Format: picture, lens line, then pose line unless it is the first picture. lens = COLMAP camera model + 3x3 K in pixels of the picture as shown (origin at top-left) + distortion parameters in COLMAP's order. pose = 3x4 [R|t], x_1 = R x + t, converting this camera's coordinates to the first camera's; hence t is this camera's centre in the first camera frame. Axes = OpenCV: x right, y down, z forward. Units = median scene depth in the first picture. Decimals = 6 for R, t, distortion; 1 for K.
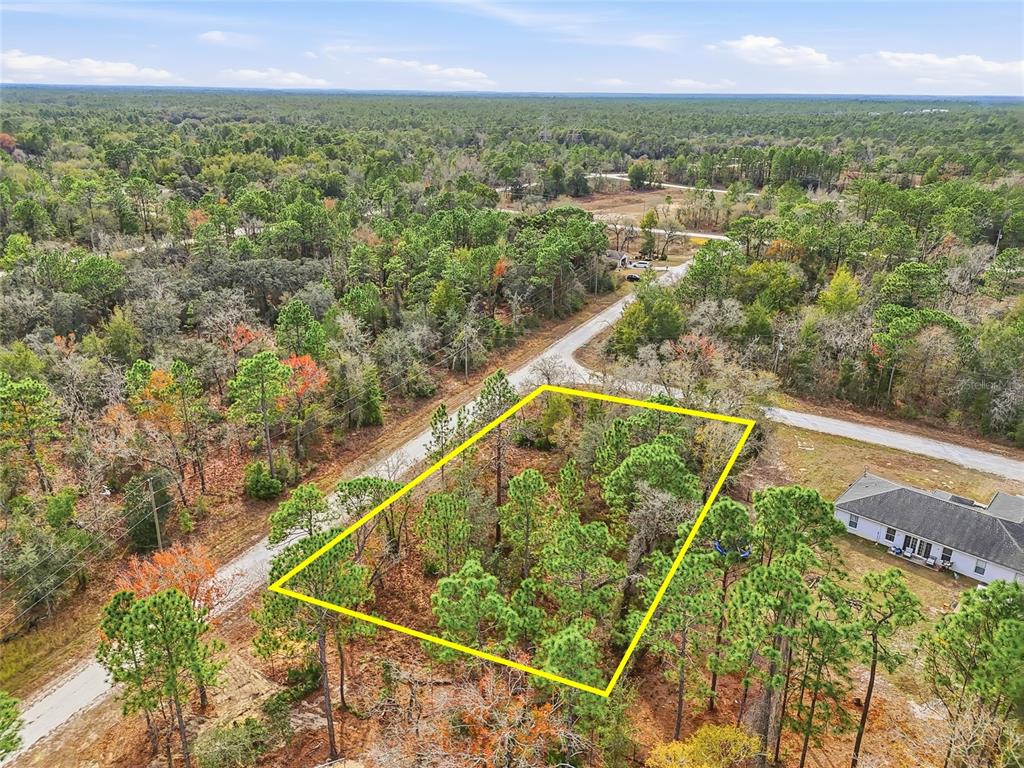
lens RADIAL K [[752.7, 0, 510.1], [0, 752.7, 382.1], [0, 0, 1]] dist [0.061516, -0.052976]
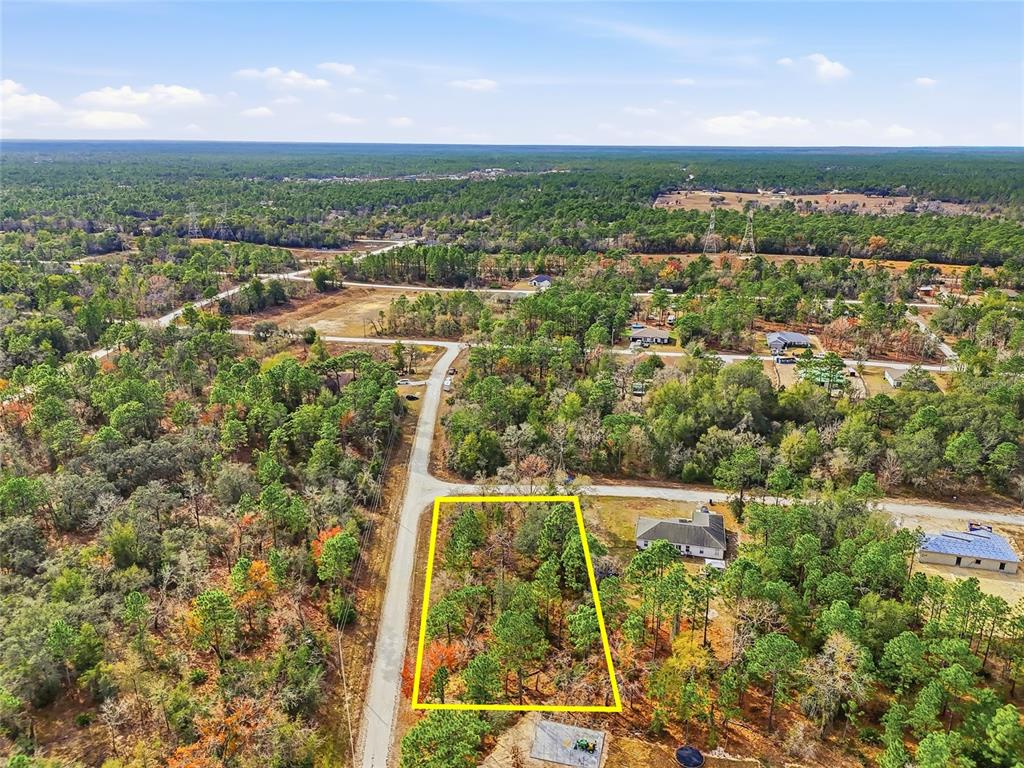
lens RADIAL K [[752.7, 0, 513.8], [0, 752.7, 383.3], [0, 0, 1]] dist [0.061516, -0.052976]
pose [[0.865404, -0.156649, 0.475960, -0.558999], [0.180263, 0.983610, -0.004030, -0.219494], [-0.467527, 0.089285, 0.879458, -0.492721]]
